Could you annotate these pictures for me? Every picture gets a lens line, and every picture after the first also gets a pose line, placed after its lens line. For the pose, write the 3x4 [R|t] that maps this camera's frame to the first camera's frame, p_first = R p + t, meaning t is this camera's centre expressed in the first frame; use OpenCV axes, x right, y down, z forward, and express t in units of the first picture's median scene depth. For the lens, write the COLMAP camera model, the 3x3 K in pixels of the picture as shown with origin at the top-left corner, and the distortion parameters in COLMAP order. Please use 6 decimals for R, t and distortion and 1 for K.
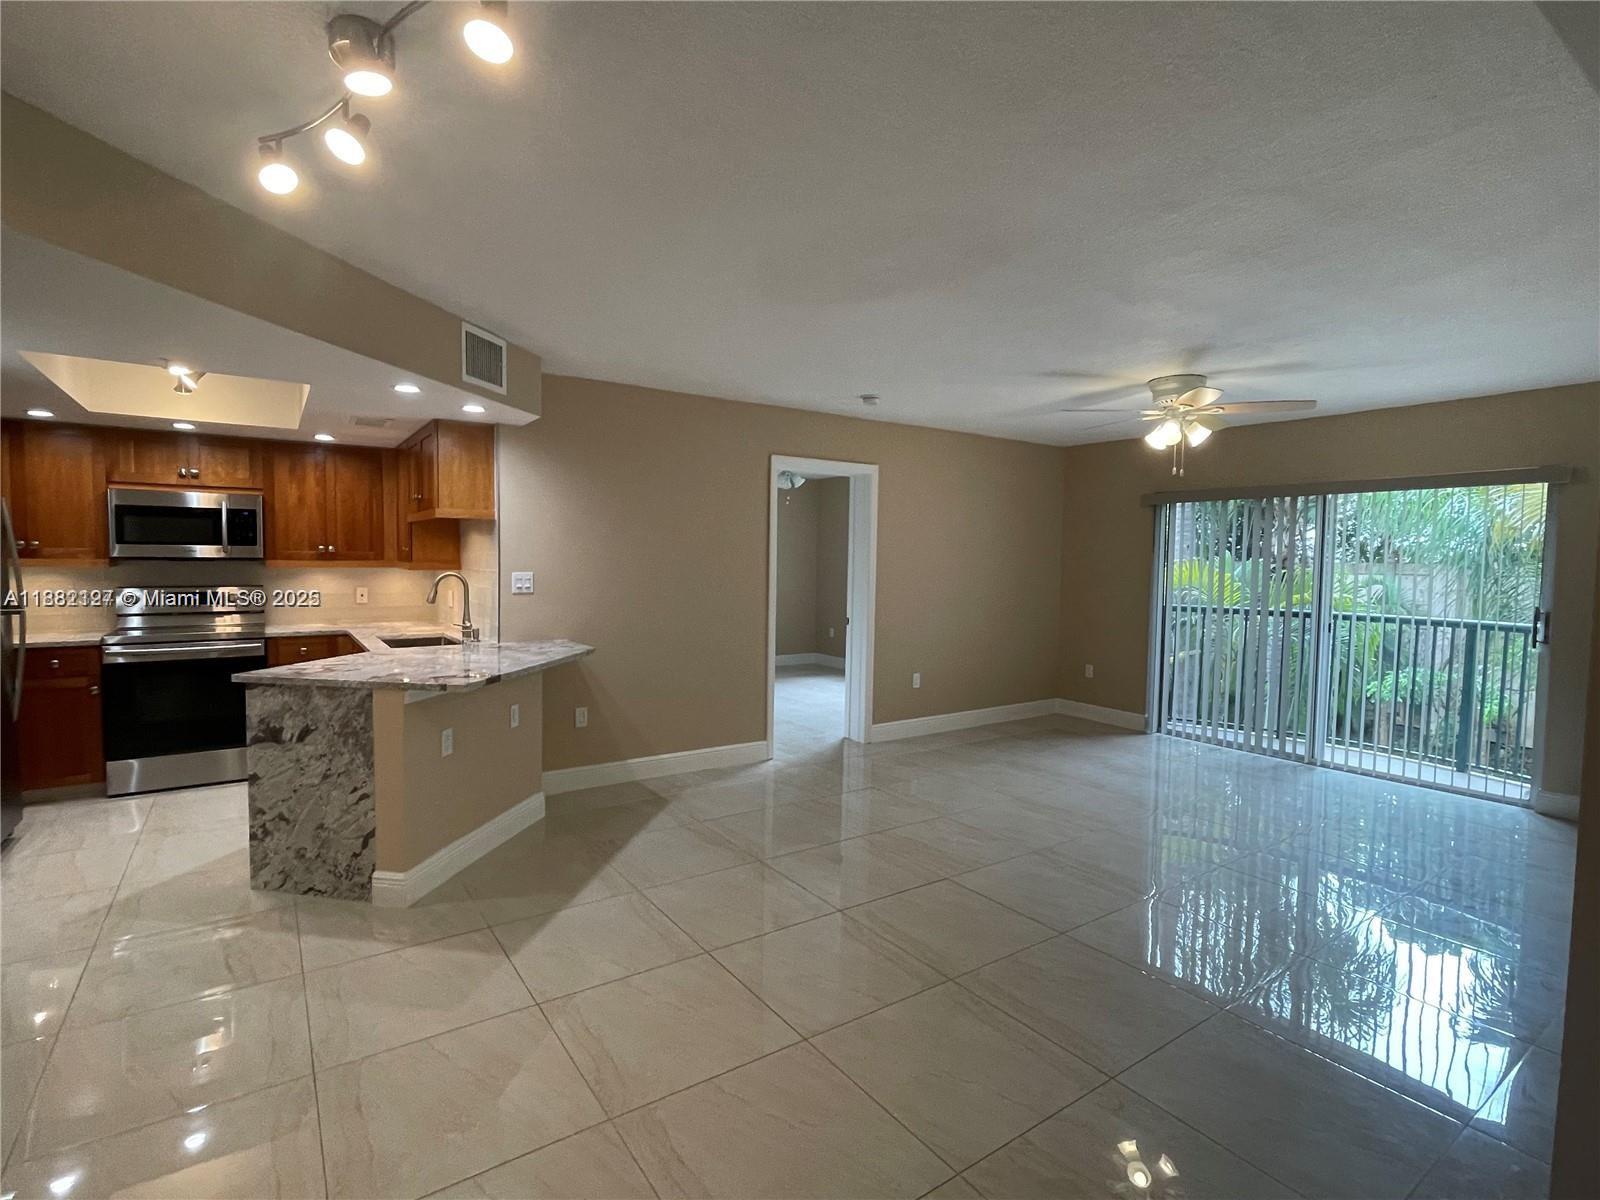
lens RADIAL K [[767.8, 0, 783.1], [0, 767.8, 596.5], [0, 0, 1]] dist [-0.008847, 0.002360]
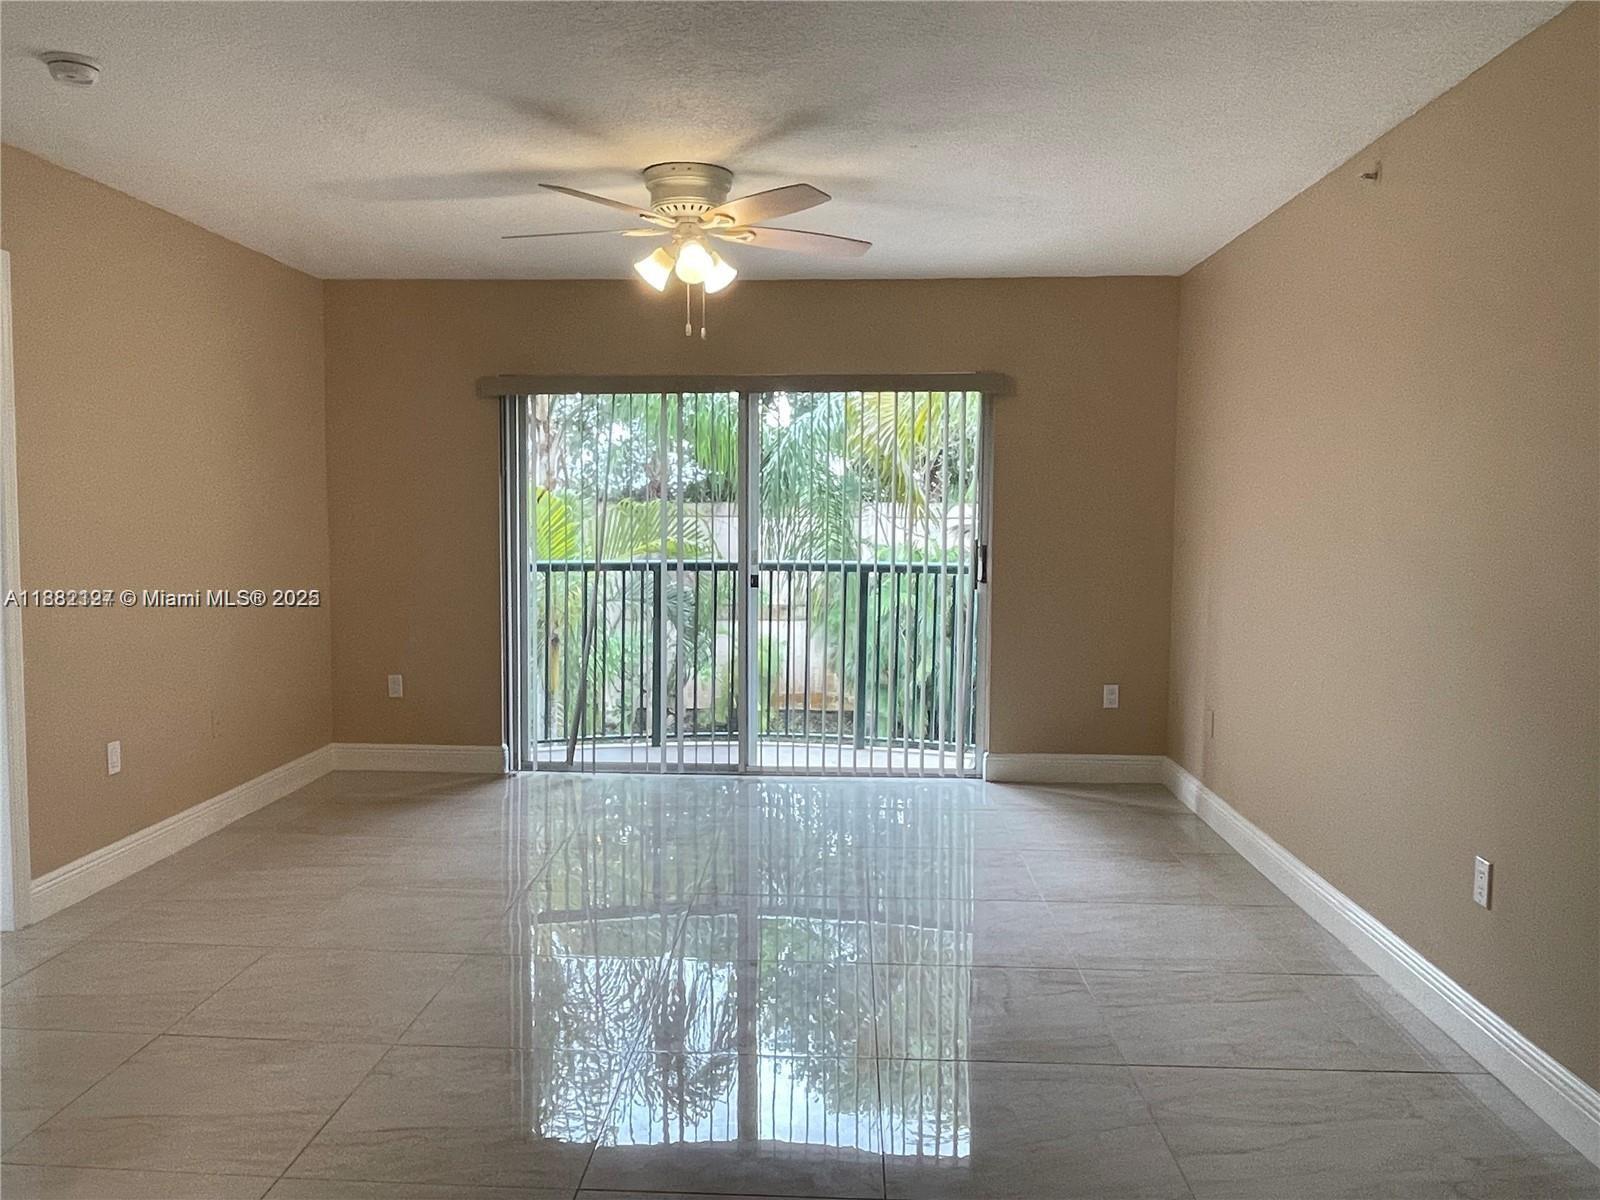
lens RADIAL K [[1206.4, 0, 797.0], [0, 1206.4, 602.4], [0, 0, 1]] dist [-0.011953, -0.007678]
pose [[0.604969, -0.078489, 0.792371, -0.177838], [0.043080, 0.996899, 0.065858, -0.012349], [-0.795082, -0.005707, 0.606474, 0.346256]]
